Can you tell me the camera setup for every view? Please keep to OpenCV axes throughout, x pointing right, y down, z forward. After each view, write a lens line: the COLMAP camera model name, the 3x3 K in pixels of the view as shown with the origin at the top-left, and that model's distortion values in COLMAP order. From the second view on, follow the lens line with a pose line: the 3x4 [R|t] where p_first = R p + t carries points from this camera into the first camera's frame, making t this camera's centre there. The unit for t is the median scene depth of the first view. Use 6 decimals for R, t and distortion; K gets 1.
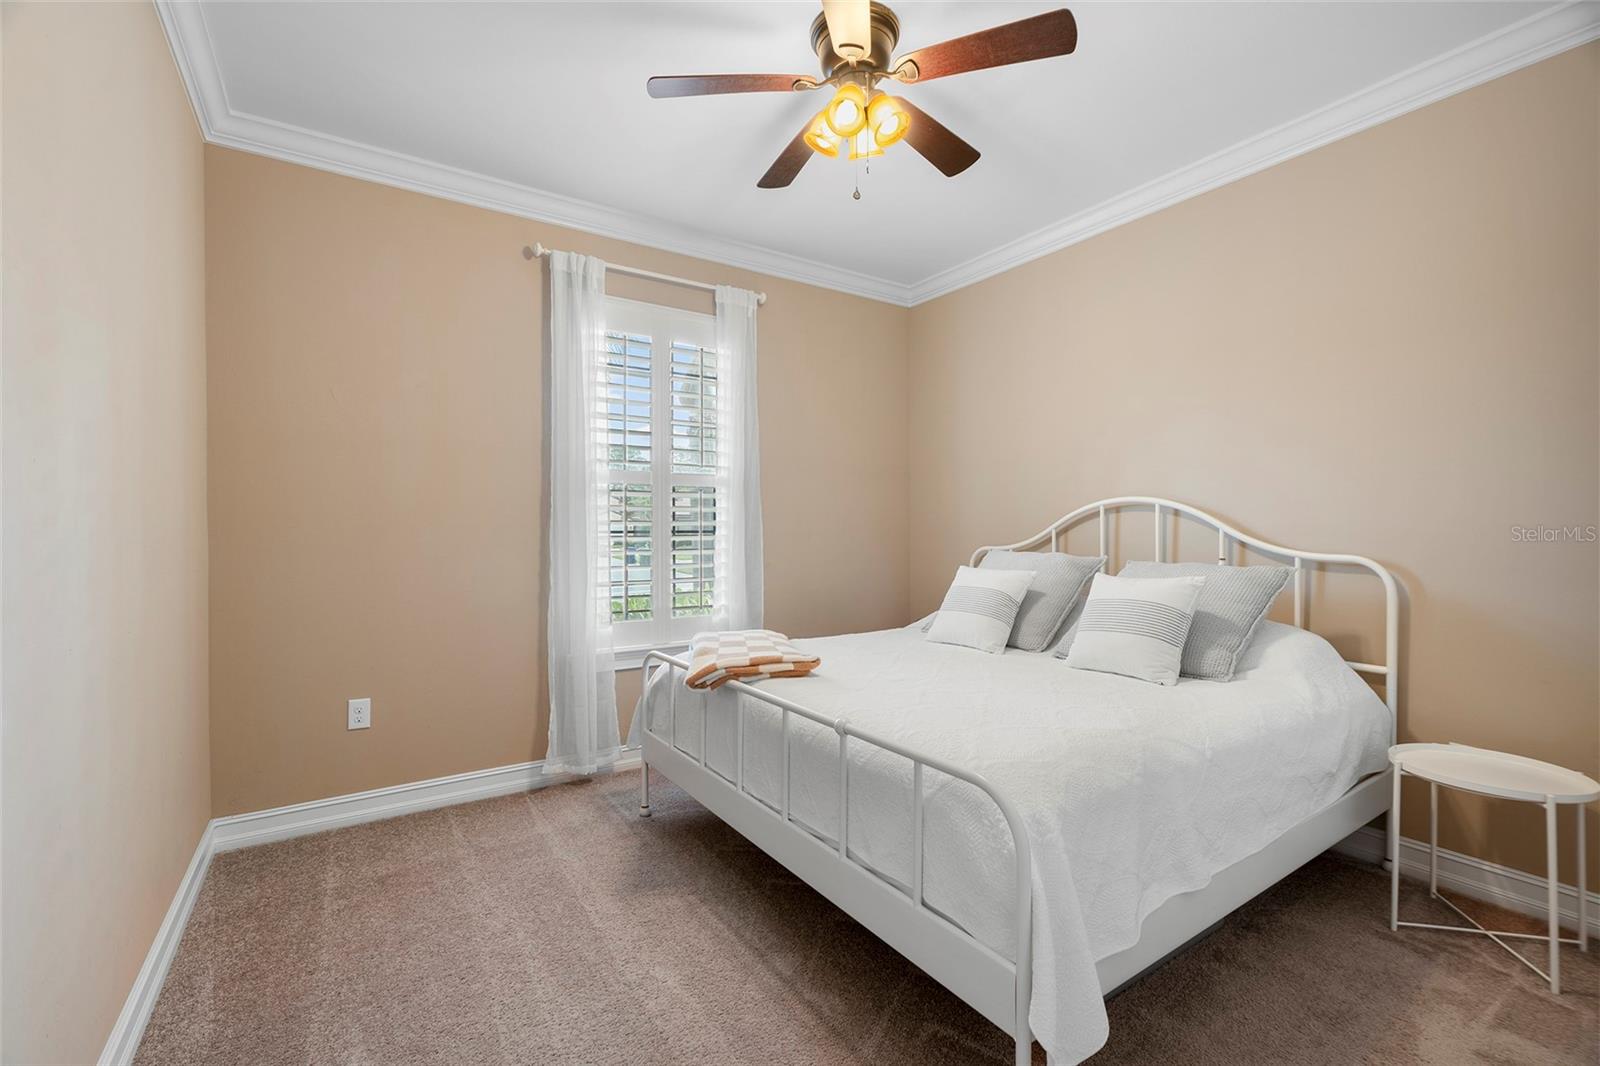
lens RADIAL K [[695.0, 0, 811.8], [0, 695.0, 536.2], [0, 0, 1]] dist [0.000175, -0.000667]
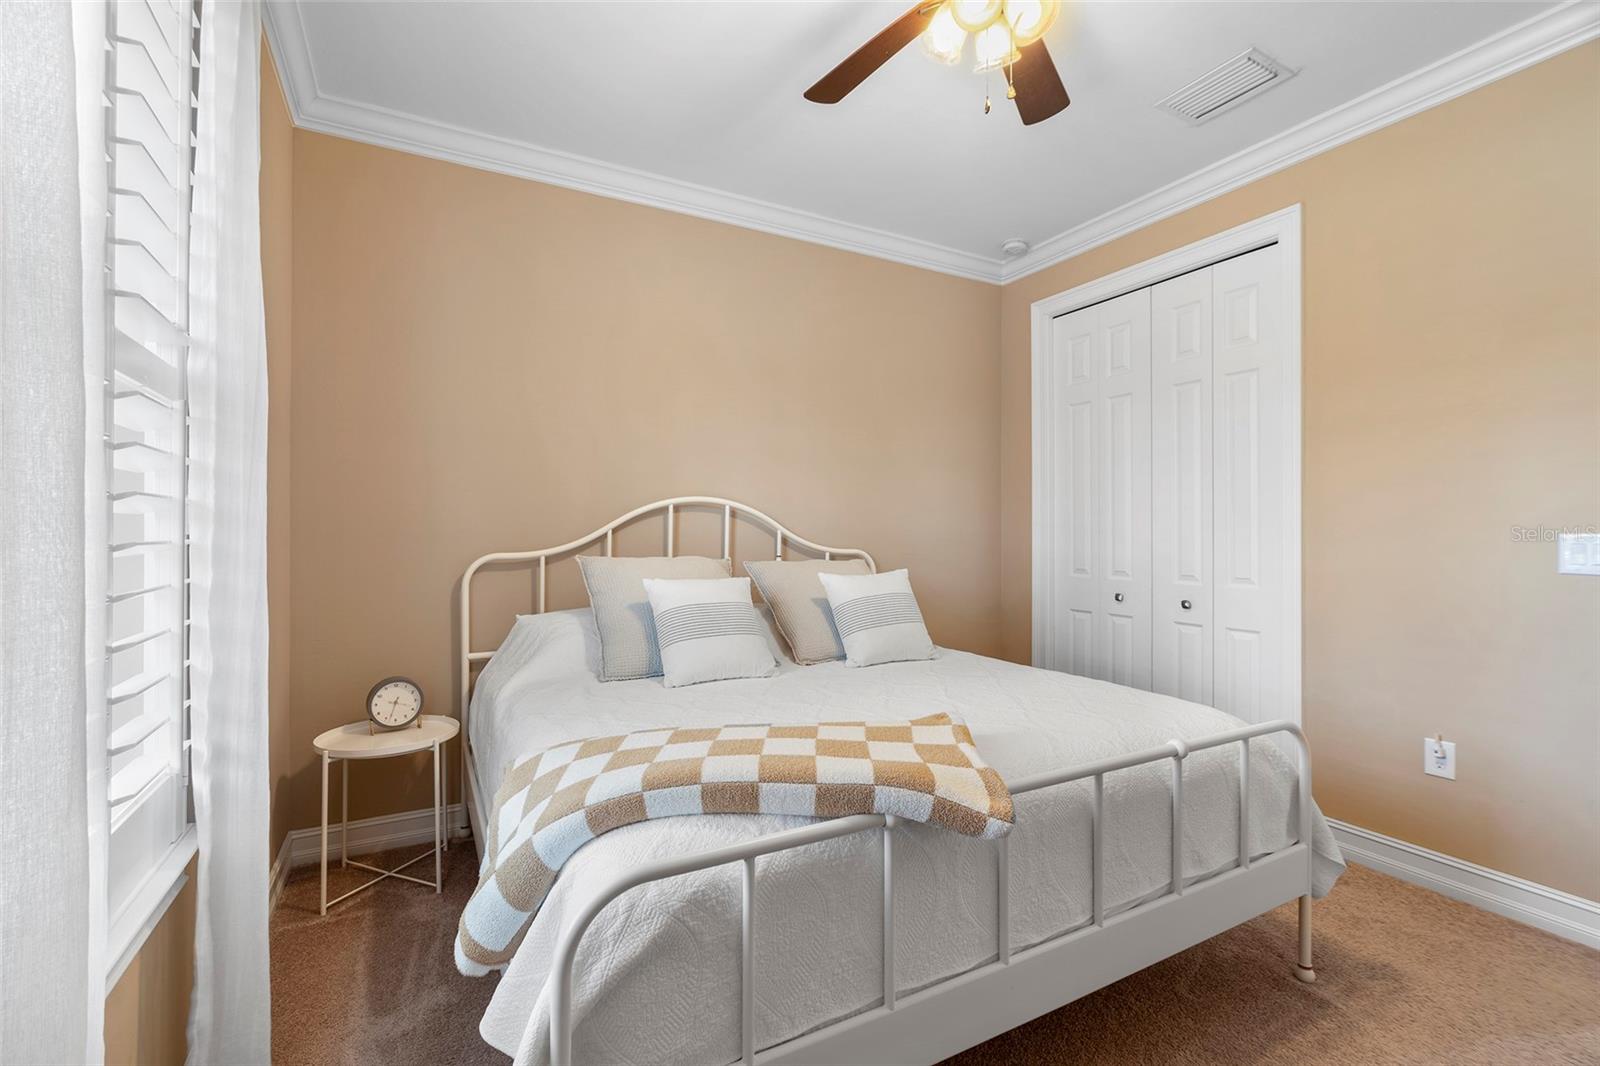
lens RADIAL K [[695.0, 0, 814.0], [0, 695.0, 519.4], [0, 0, 1]] dist [0.000175, -0.000667]
pose [[0.090860, 0.020751, 0.995647, -0.481881], [-0.001656, 0.999785, -0.020686, -0.004475], [-0.995862, 0.000230, 0.090875, 0.733818]]
